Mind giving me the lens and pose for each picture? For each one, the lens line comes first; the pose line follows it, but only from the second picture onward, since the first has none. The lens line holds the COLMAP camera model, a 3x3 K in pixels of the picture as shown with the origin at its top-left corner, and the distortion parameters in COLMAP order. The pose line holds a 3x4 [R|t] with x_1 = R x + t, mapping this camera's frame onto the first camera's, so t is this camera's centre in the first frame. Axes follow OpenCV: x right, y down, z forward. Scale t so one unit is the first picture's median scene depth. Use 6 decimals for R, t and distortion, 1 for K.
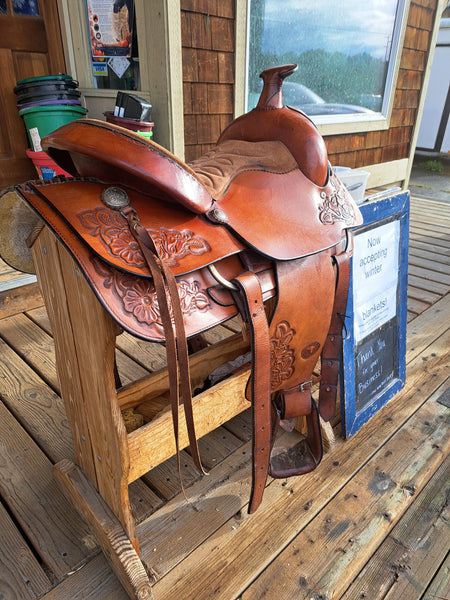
lens RADIAL K [[435.3, 0, 231.1], [0, 435.3, 305.2], [0, 0, 1]] dist [0.044526, -0.040957]
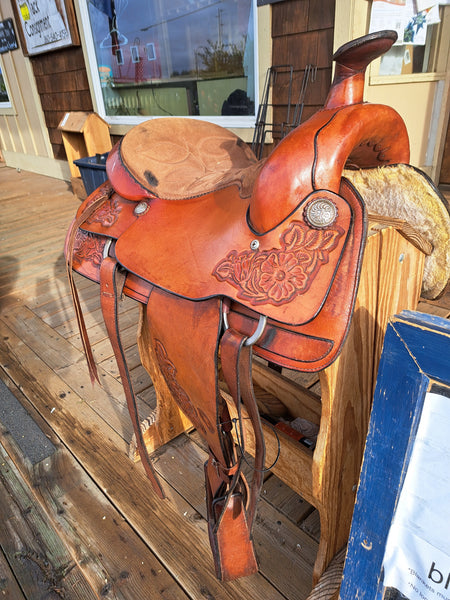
lens RADIAL K [[435.3, 0, 215.3], [0, 435.3, 300.6], [0, 0, 1]] dist [0.044526, -0.040957]
pose [[-0.062597, 0.423204, -0.903869, 0.321166], [-0.374746, 0.829412, 0.414295, -0.162785], [0.925012, 0.364655, 0.106675, 0.339423]]
